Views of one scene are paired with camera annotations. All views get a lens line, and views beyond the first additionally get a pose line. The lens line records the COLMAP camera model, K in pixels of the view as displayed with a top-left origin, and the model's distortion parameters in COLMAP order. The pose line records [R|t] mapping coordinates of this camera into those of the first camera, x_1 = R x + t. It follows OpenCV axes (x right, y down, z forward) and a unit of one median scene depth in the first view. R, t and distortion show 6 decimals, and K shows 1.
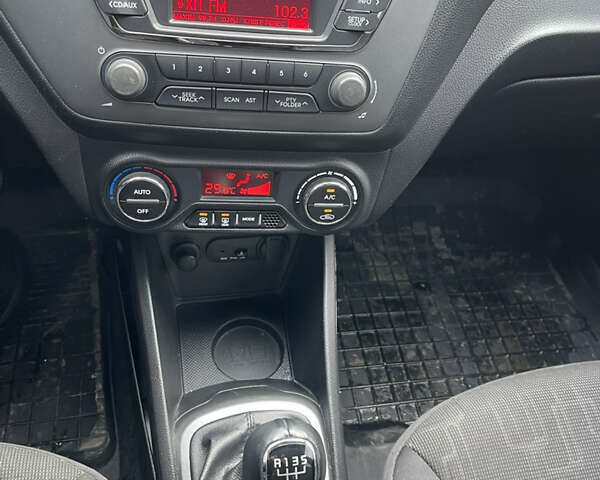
lens RADIAL K [[608.5, 0, 297.7], [0, 608.5, 238.8], [0, 0, 1]] dist [0.043346, -0.003763]
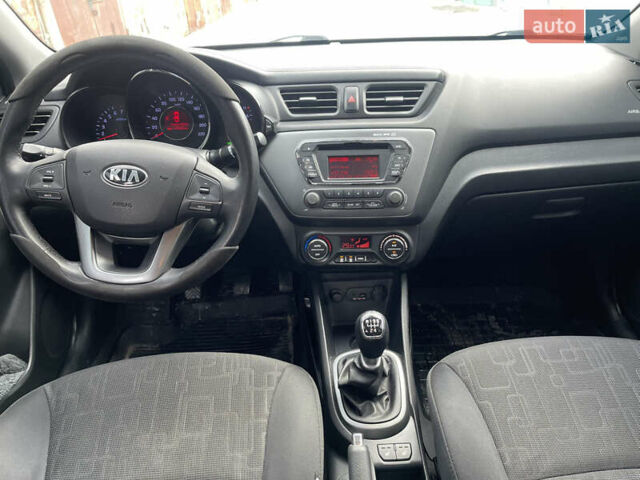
lens RADIAL K [[482.8, 0, 323.4], [0, 482.8, 239.1], [0, 0, 1]] dist [0.064358, -0.080816]
pose [[0.973264, -0.075345, -0.216982, 0.194793], [-0.009505, 0.930649, -0.365790, 0.597791], [0.229494, 0.358072, 0.905051, -0.768618]]
